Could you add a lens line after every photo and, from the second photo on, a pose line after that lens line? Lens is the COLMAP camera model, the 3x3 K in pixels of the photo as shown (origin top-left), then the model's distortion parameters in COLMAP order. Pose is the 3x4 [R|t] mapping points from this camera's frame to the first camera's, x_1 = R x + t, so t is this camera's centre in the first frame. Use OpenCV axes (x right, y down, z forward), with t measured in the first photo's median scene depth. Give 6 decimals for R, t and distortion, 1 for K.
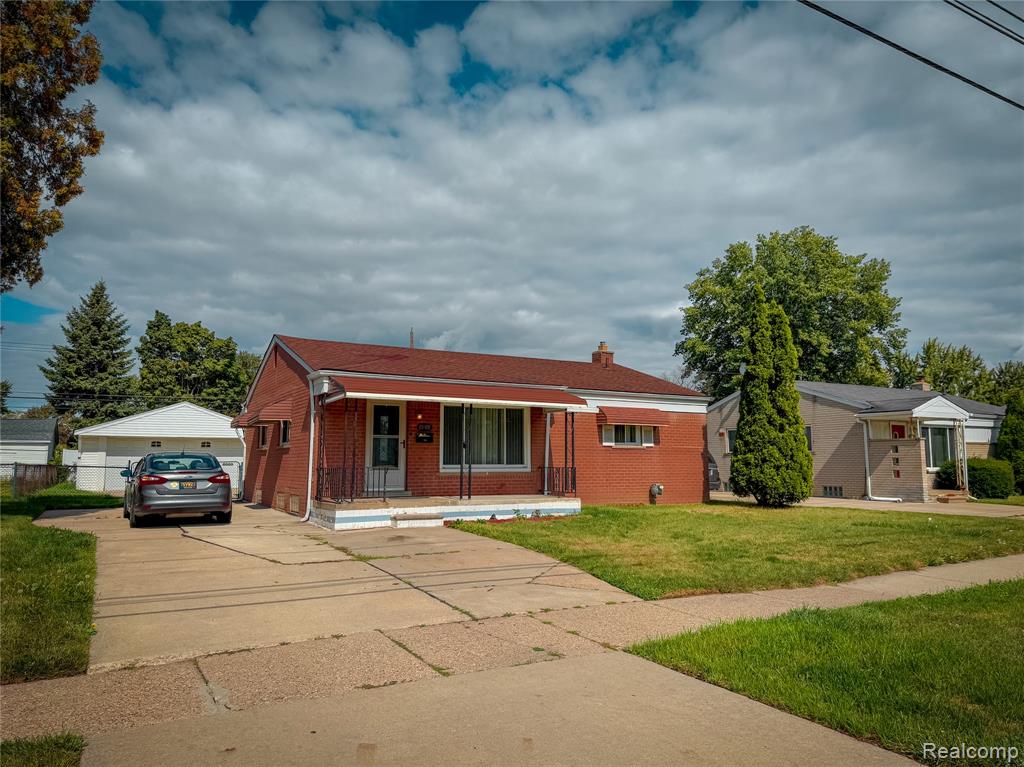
lens RADIAL K [[715.2, 0, 506.4], [0, 715.2, 378.9], [0, 0, 1]] dist [0.049180, -0.055257]
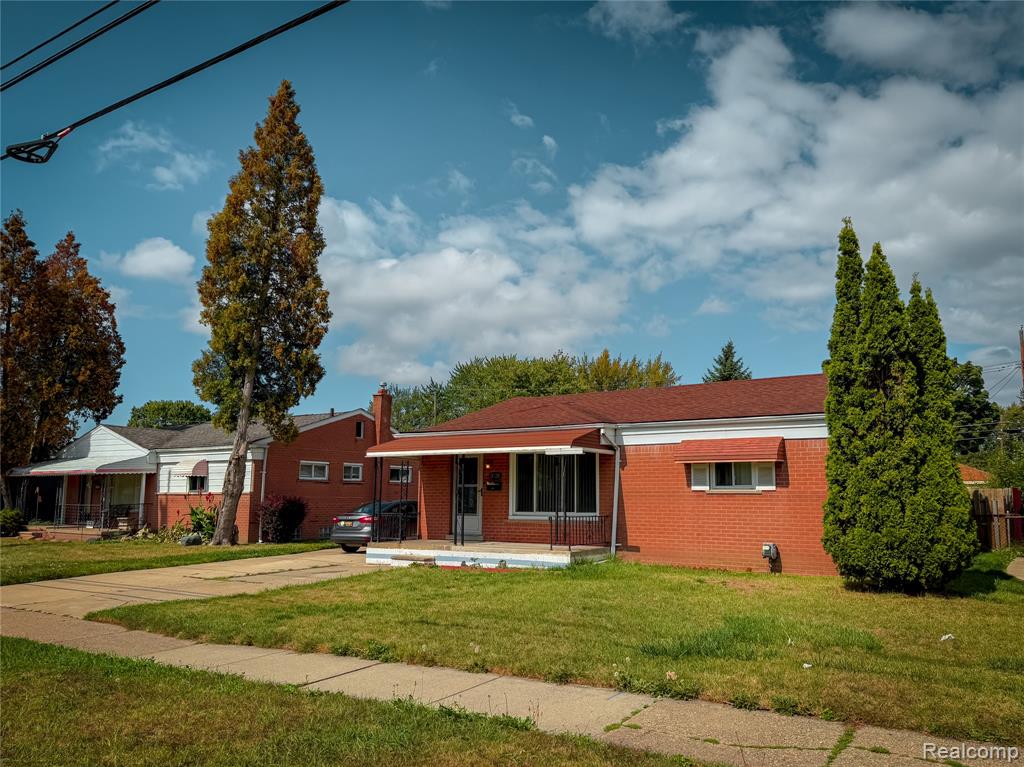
lens RADIAL K [[724.9, 0, 512.0], [0, 724.9, 383.8], [0, 0, 1]] dist [0.033926, 0.000946]
pose [[0.505900, -0.136644, -0.851700, 0.848126], [0.096049, 0.990157, -0.101806, 0.044766], [0.857228, -0.030302, 0.514045, 0.477182]]
